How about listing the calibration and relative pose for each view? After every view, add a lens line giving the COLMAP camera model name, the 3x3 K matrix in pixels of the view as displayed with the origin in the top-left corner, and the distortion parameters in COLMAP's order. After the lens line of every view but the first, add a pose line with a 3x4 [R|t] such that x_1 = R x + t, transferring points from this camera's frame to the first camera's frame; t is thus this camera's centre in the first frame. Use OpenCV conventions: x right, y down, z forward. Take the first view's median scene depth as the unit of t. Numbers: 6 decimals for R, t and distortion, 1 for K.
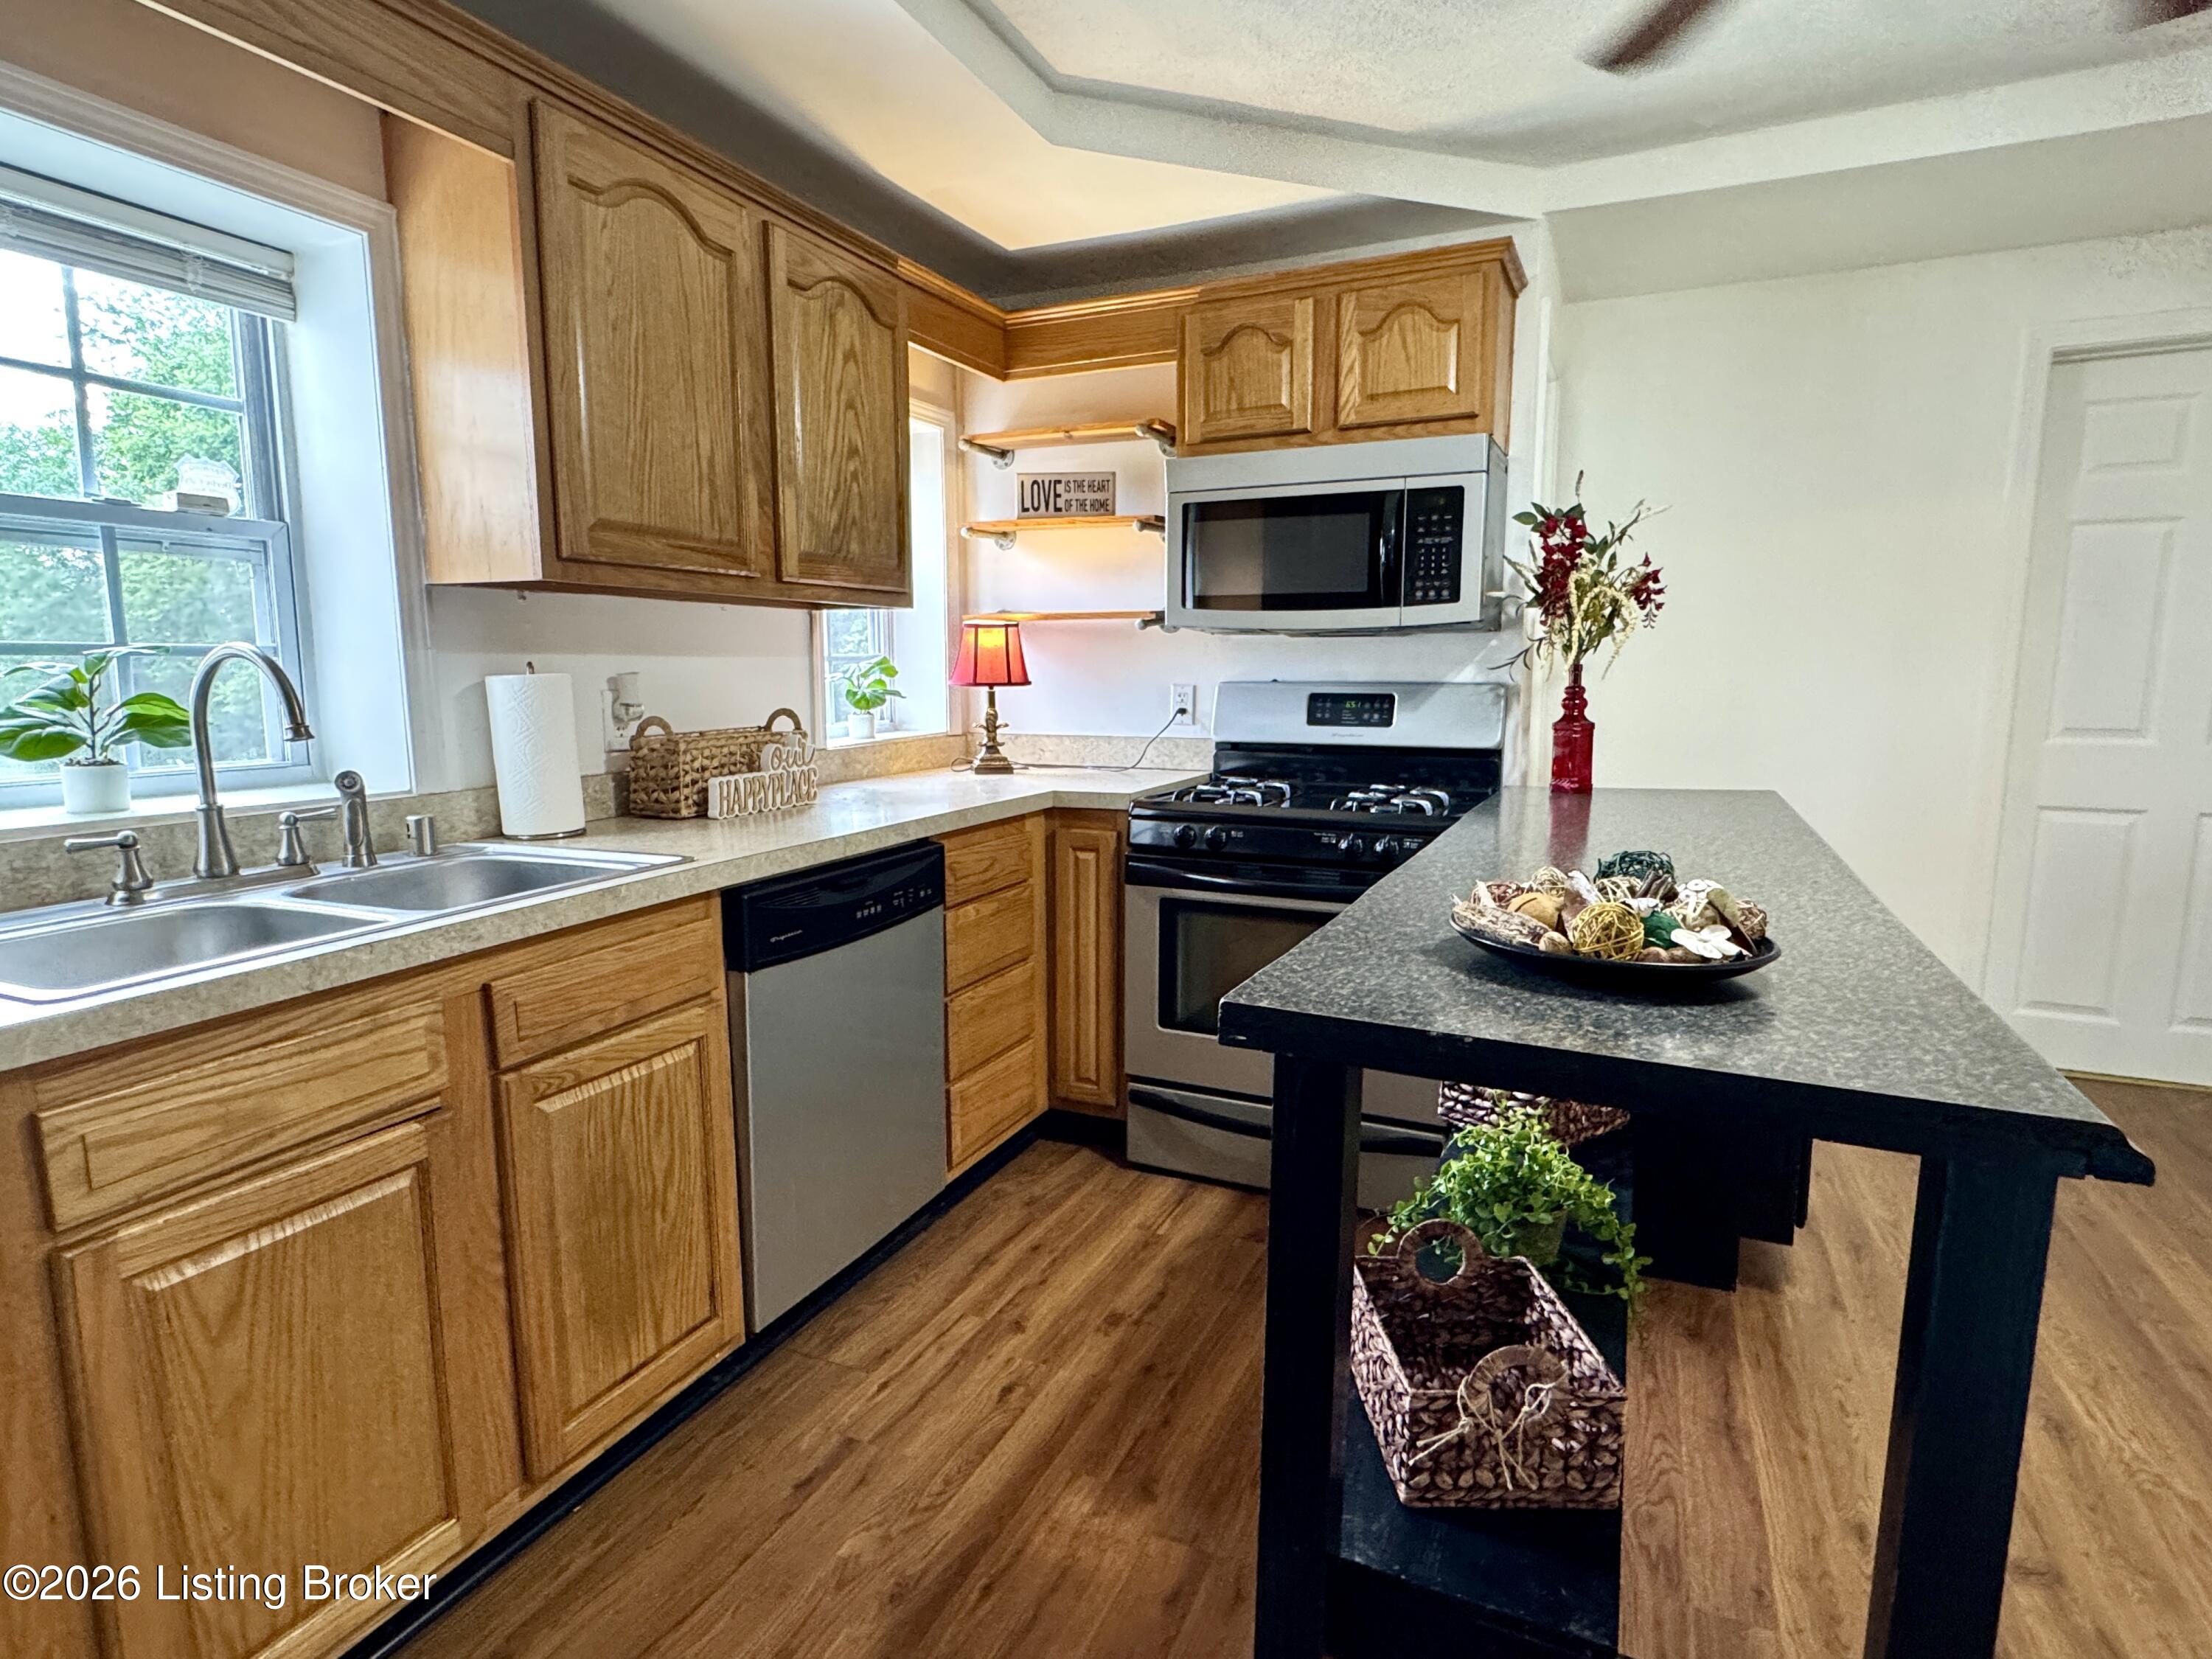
lens RADIAL K [[1159.3, 0, 1097.7], [0, 1159.3, 834.1], [0, 0, 1]] dist [0.001536, 0.000747]
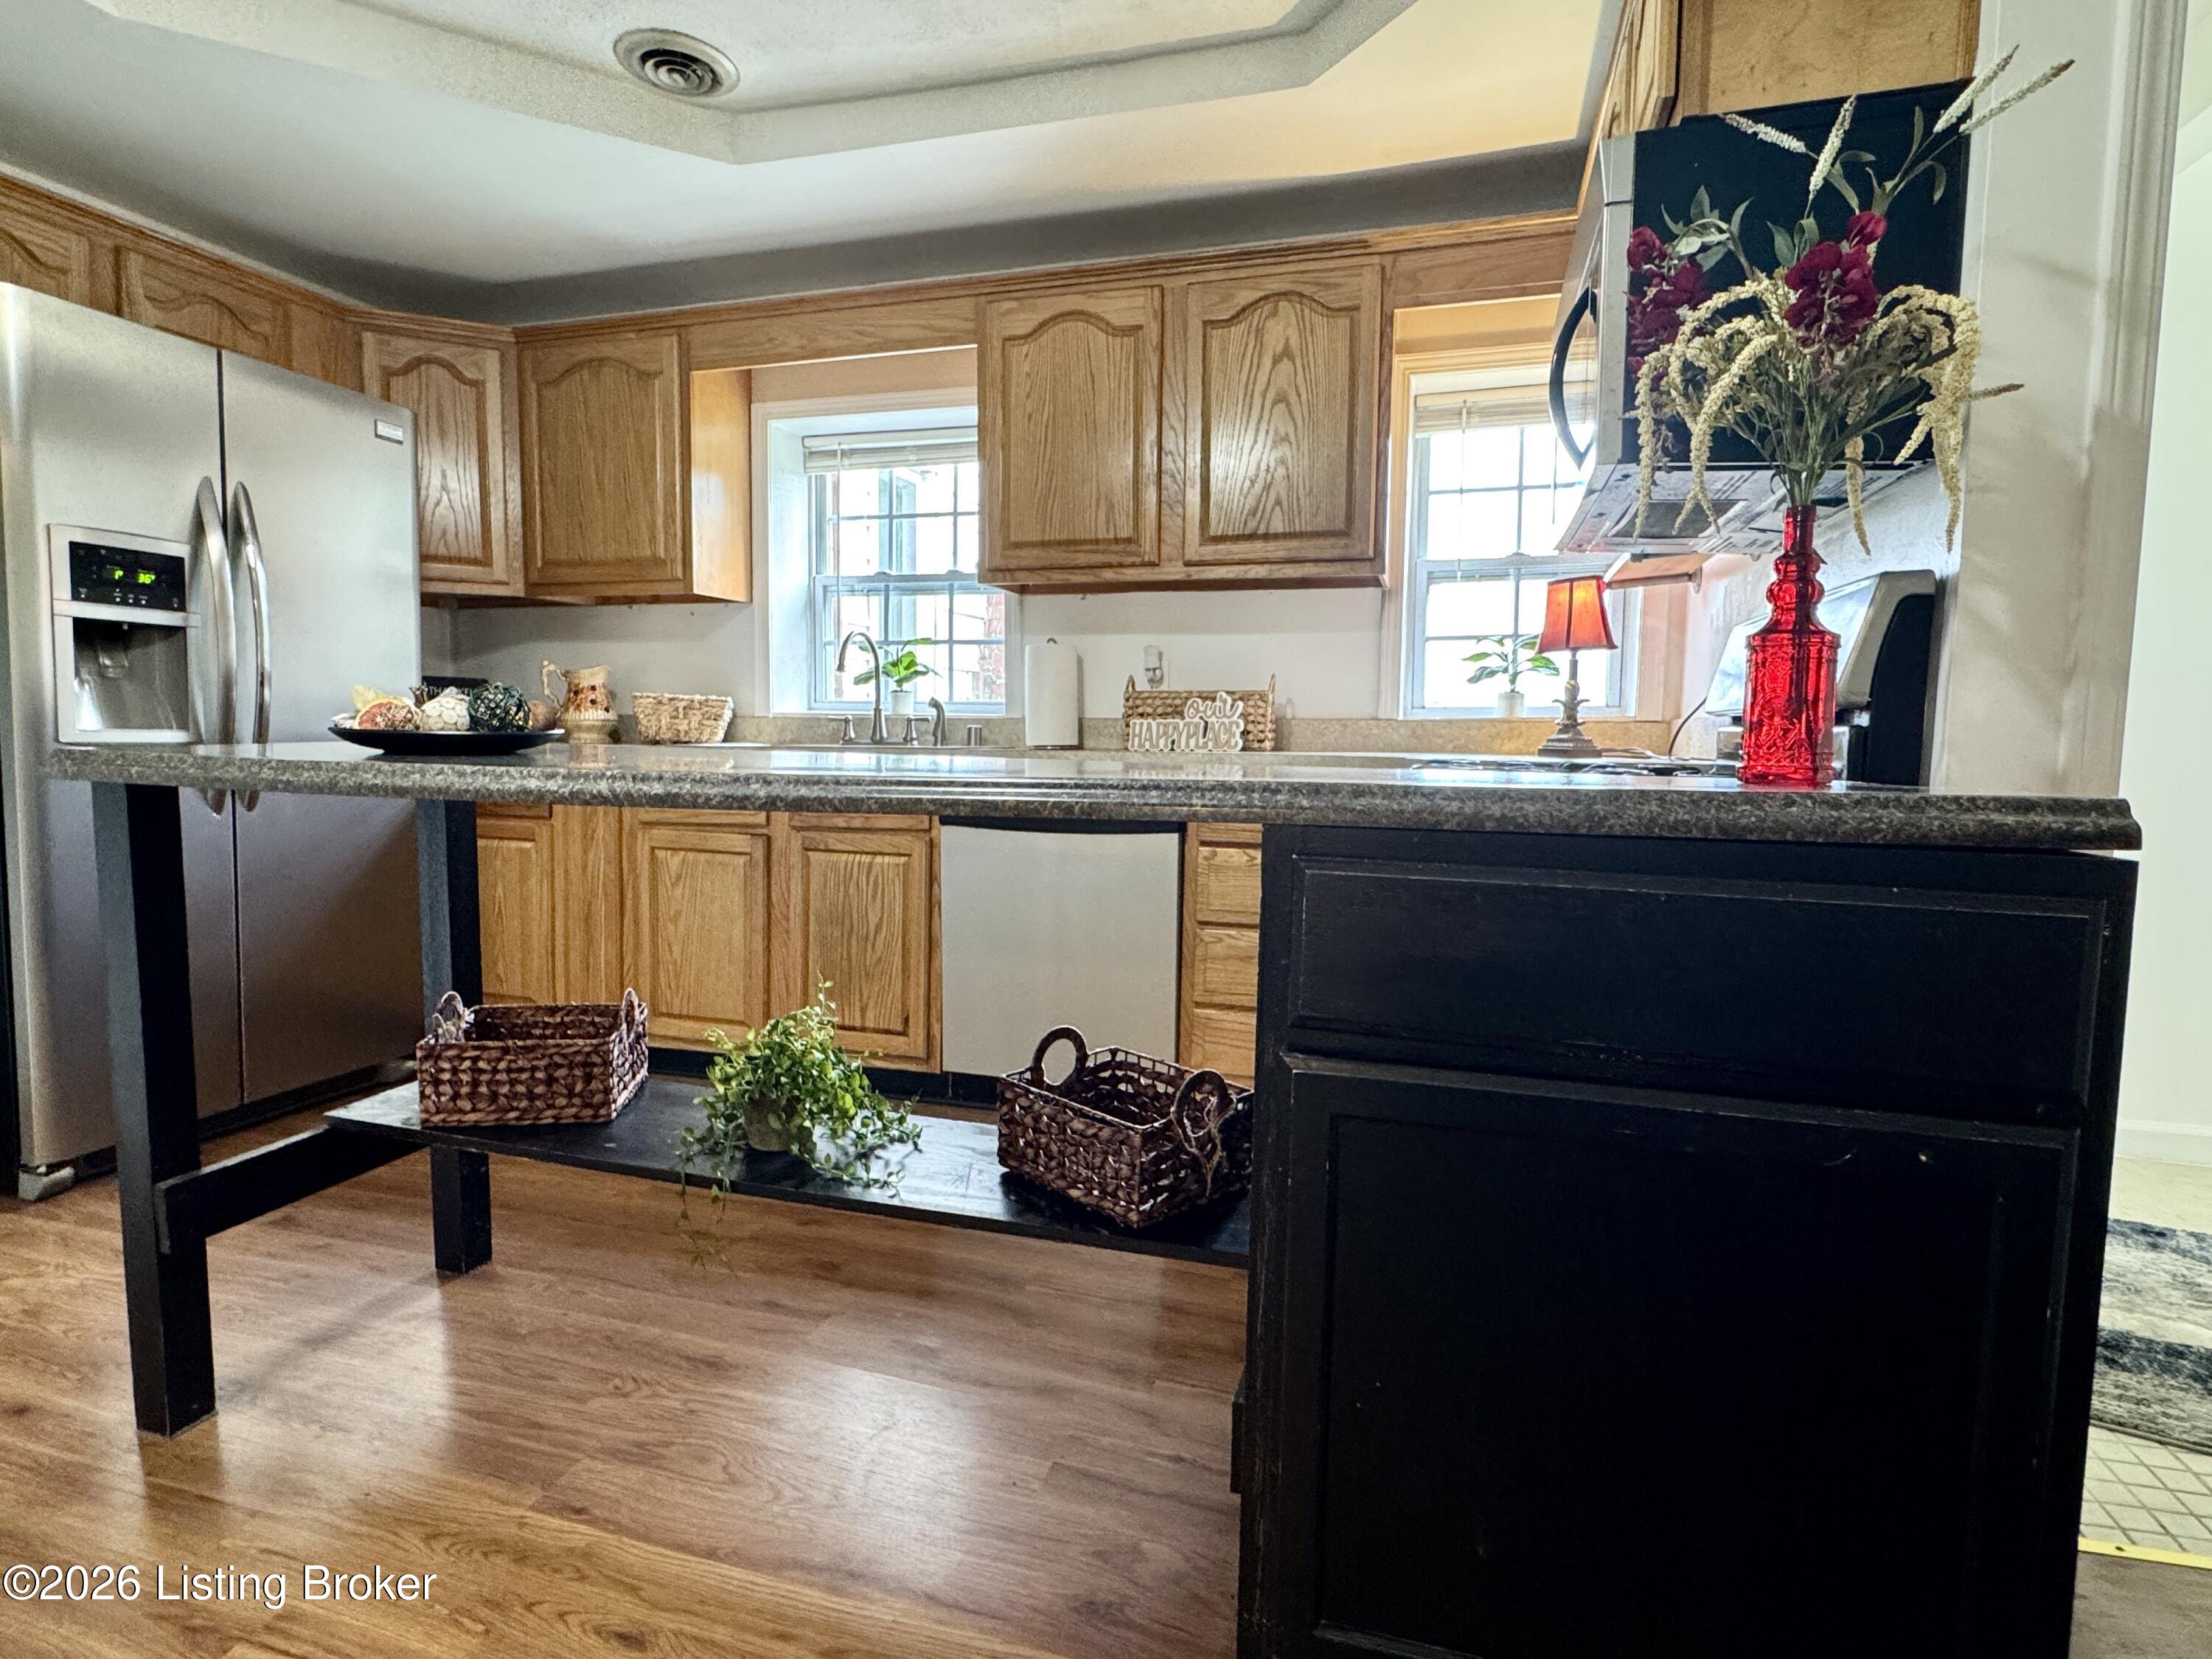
lens RADIAL K [[1139.4, 0, 1094.4], [0, 1139.4, 828.0], [0, 0, 1]] dist [-0.000741, -0.000372]
pose [[0.136168, 0.090764, -0.986519, 0.900873], [-0.154279, 0.985588, 0.069384, -0.008722], [0.978599, 0.142752, 0.148208, 0.725547]]
